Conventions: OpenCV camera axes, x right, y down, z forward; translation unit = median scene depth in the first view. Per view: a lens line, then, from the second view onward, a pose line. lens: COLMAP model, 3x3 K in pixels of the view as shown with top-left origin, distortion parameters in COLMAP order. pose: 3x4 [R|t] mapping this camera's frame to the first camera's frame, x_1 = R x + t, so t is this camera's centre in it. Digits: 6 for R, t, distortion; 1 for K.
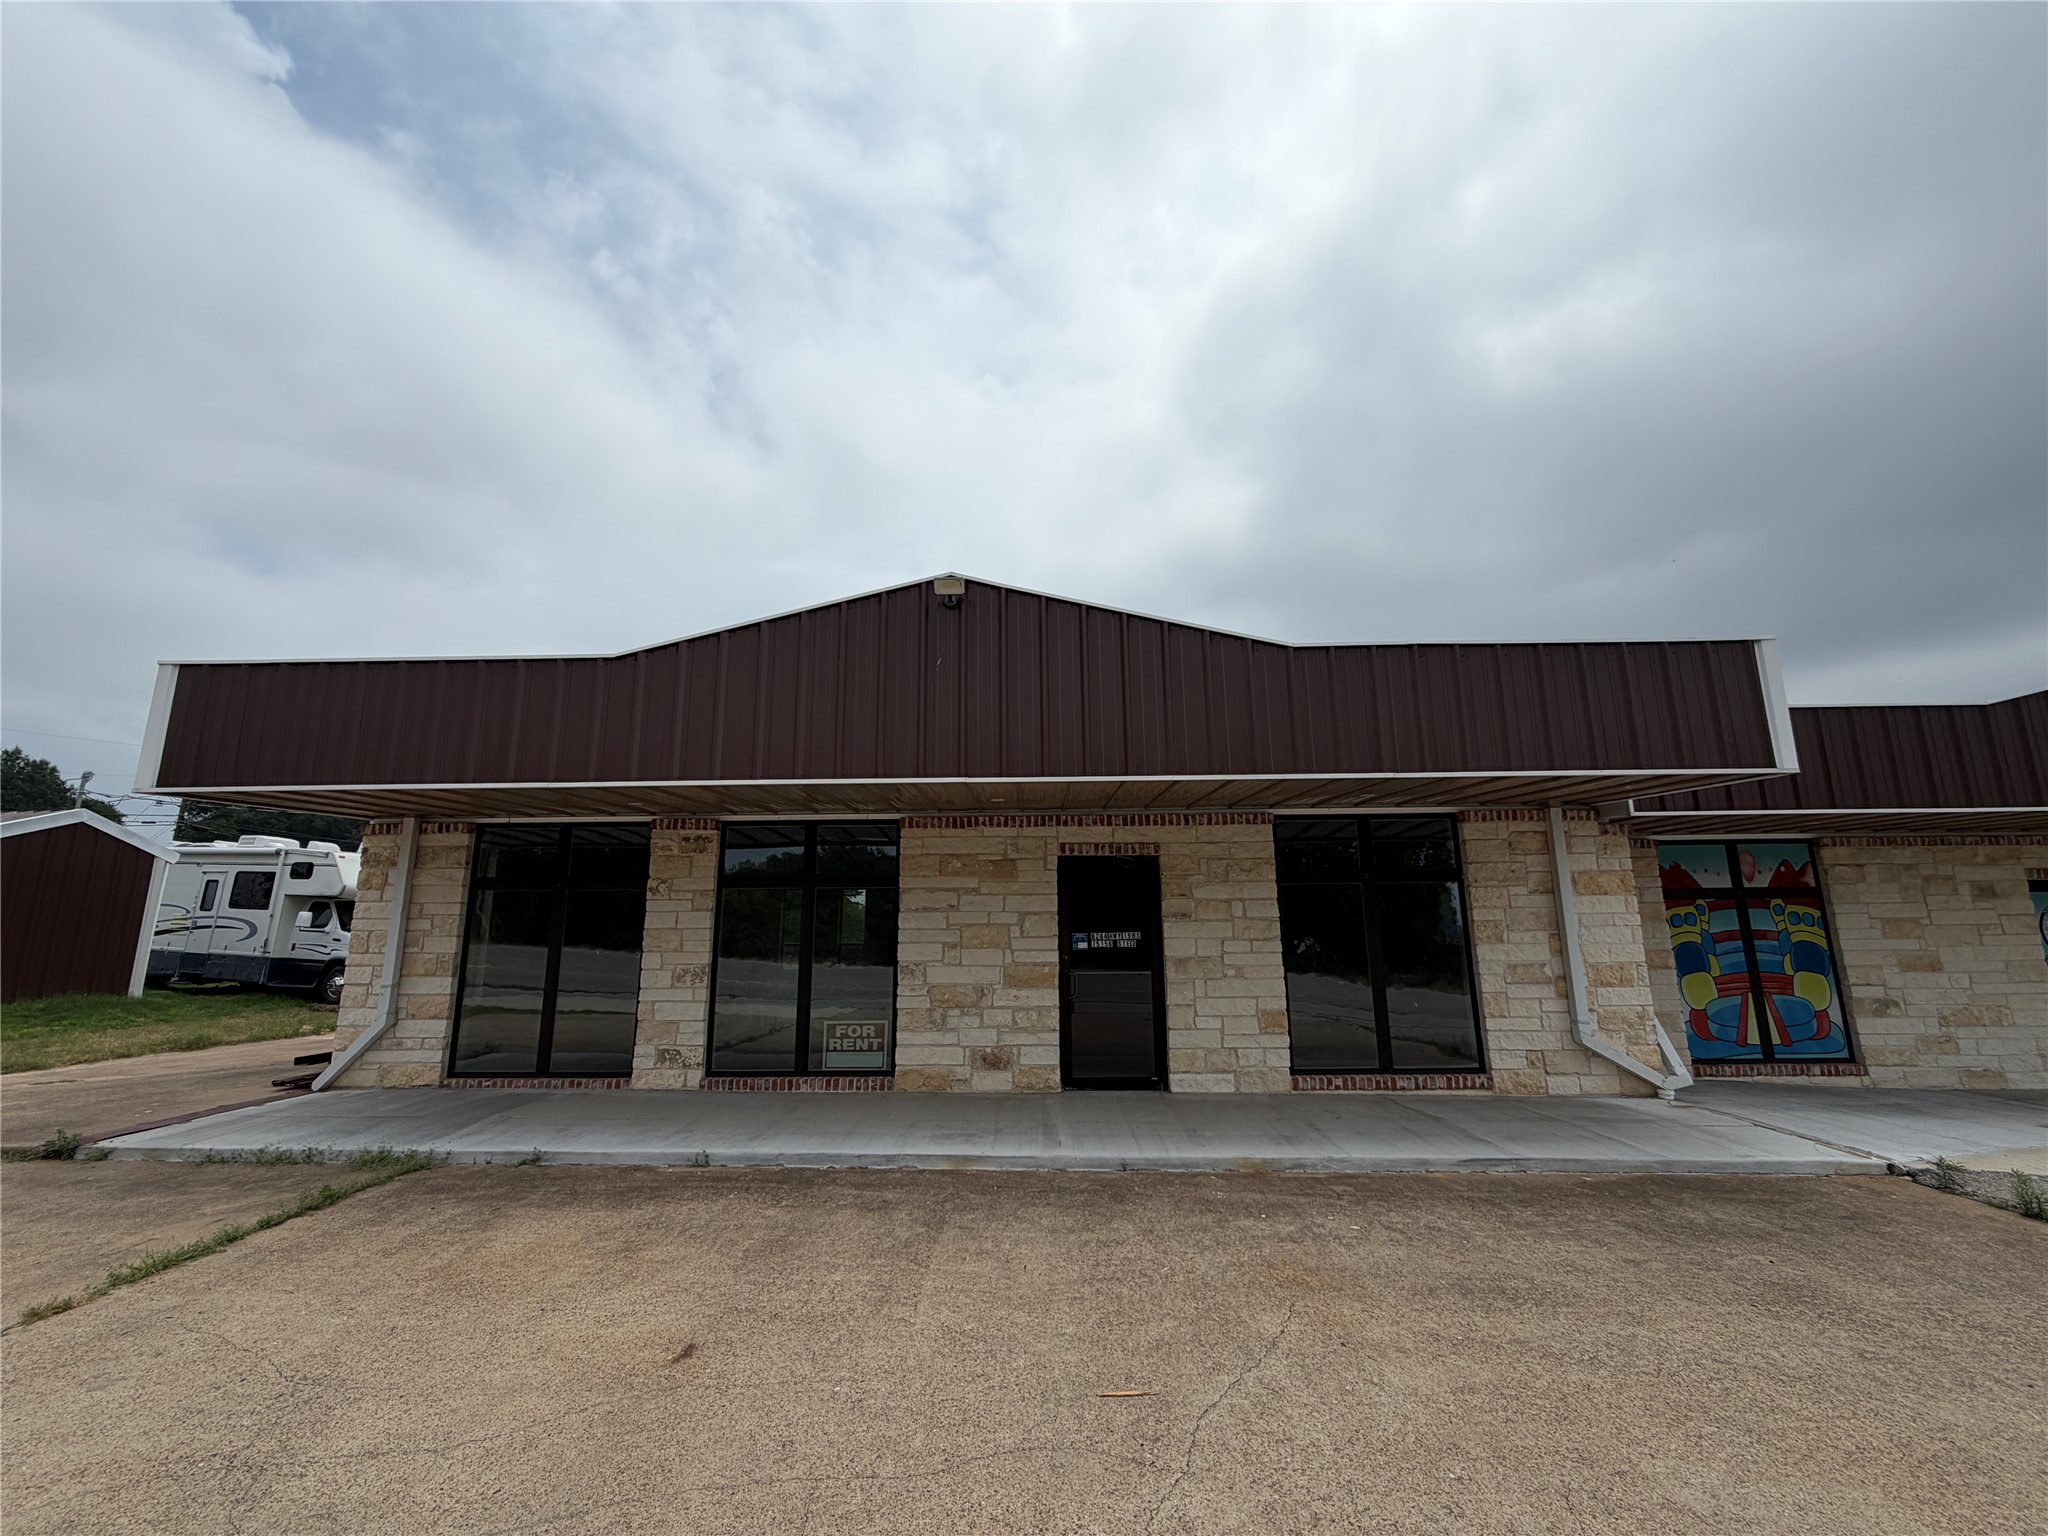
lens RADIAL K [[808.4, 0, 1021.4], [0, 808.4, 773.7], [0, 0, 1]] dist [0.005254, -0.000127]
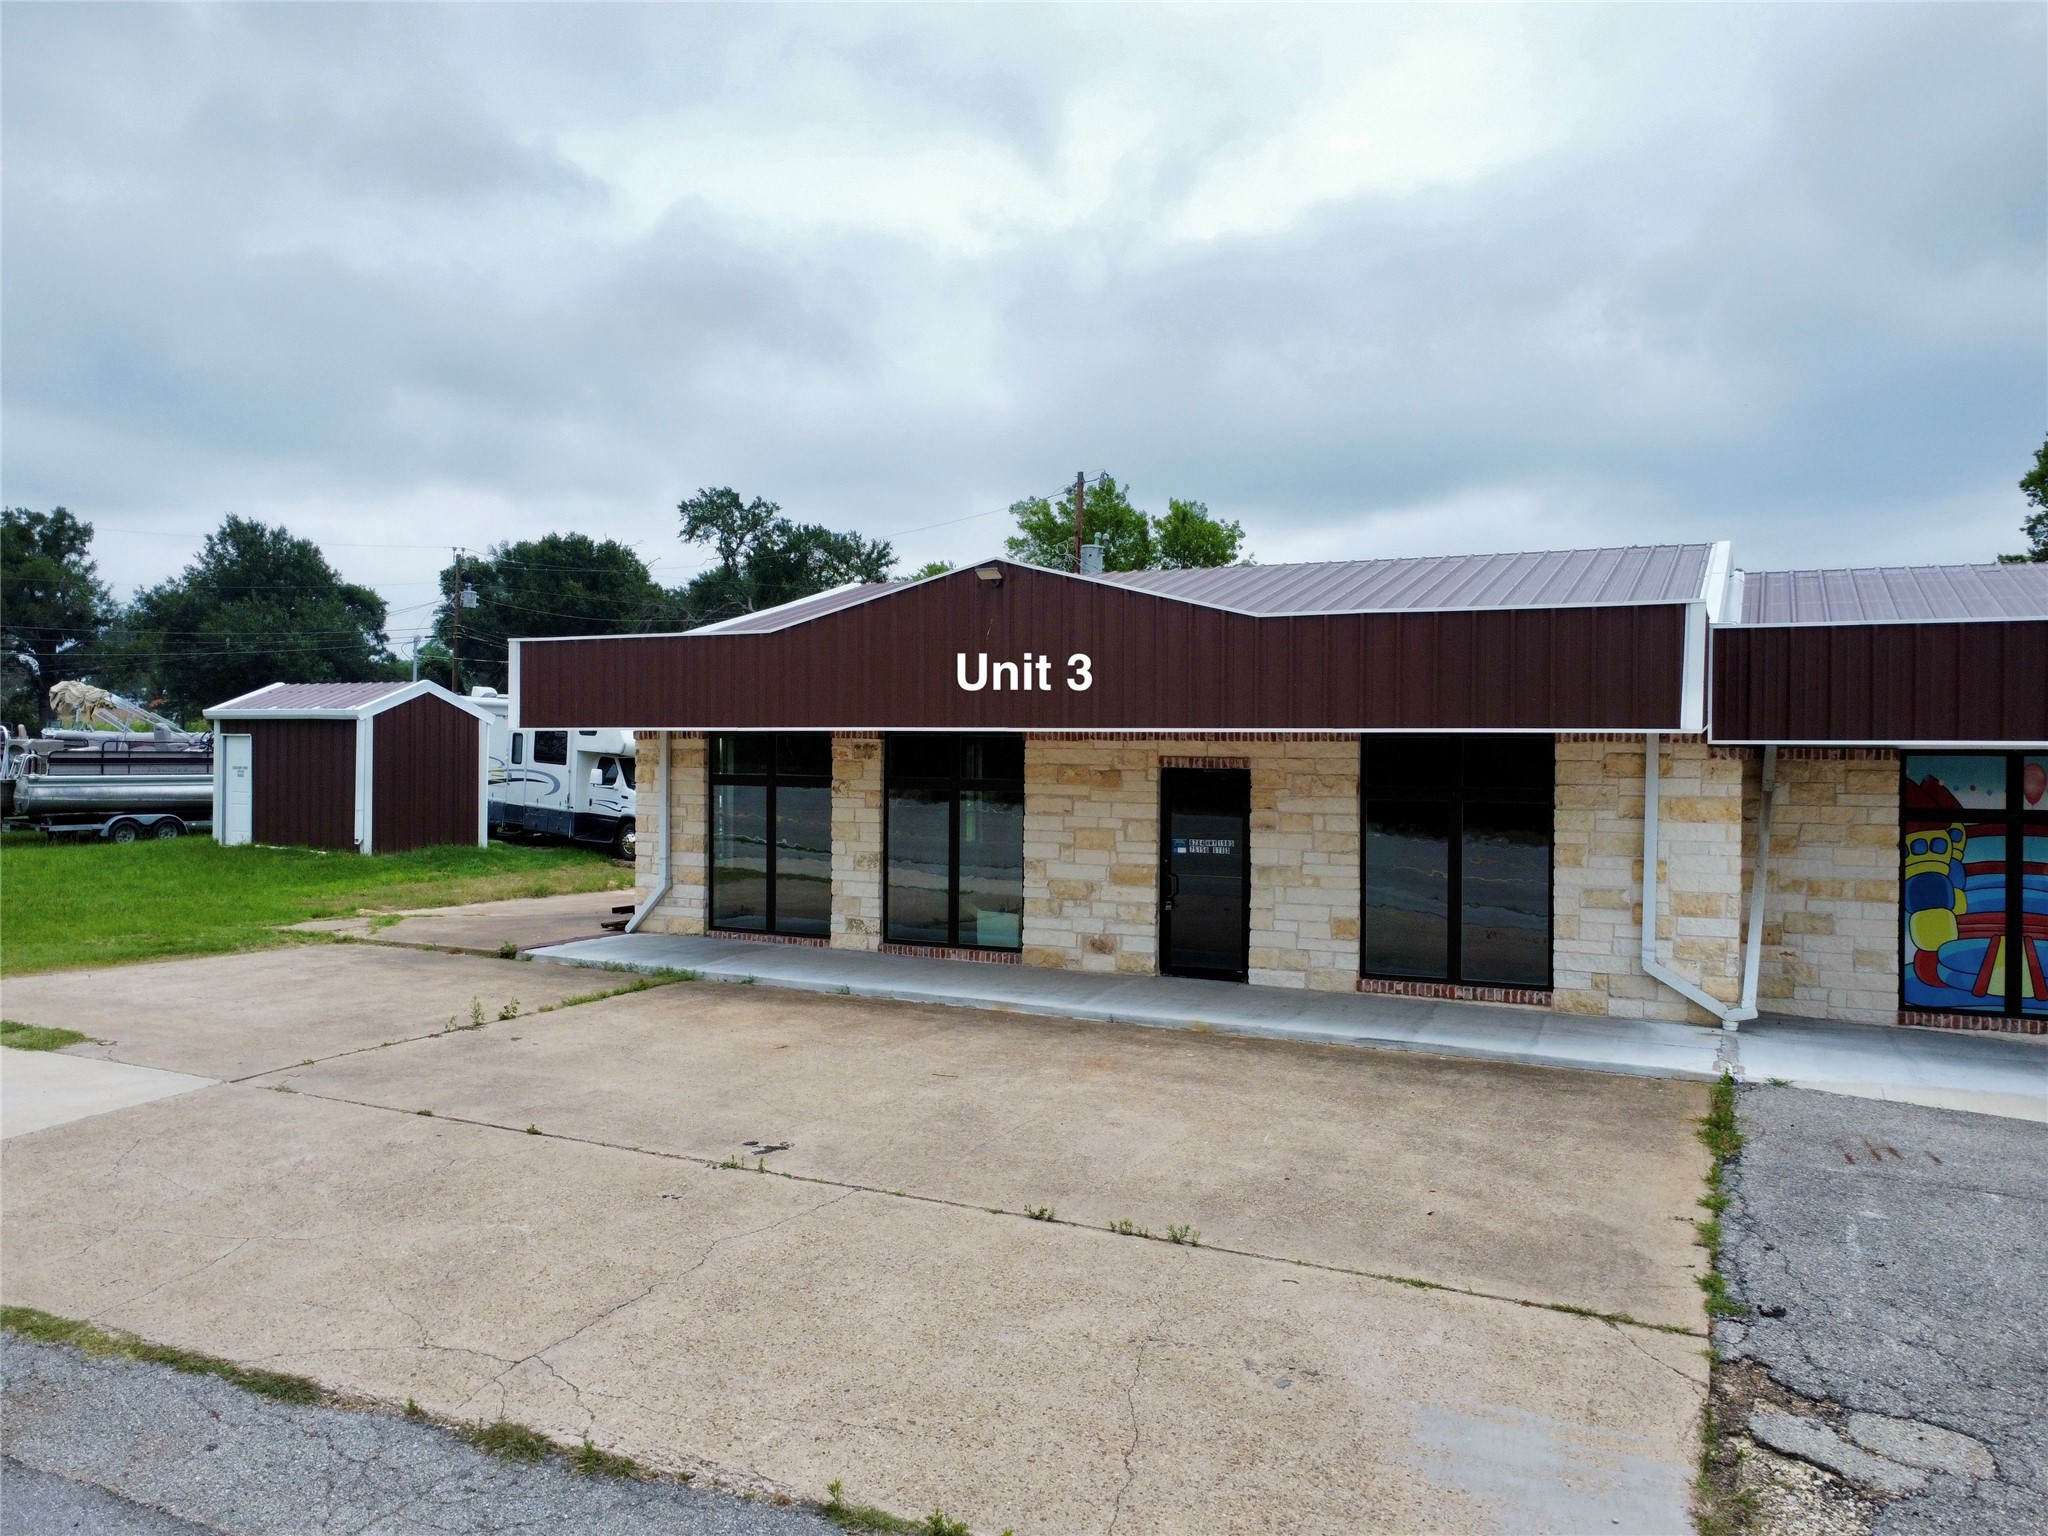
lens RADIAL K [[1517.1, 0, 1035.6], [0, 1517.1, 769.5], [0, 0, 1]] dist [0.036094, -0.004844]
pose [[0.911510, 0.020580, -0.410763, 0.730580], [0.063906, 0.979530, 0.190887, -0.292911], [0.406283, -0.200245, 0.891536, -0.864673]]
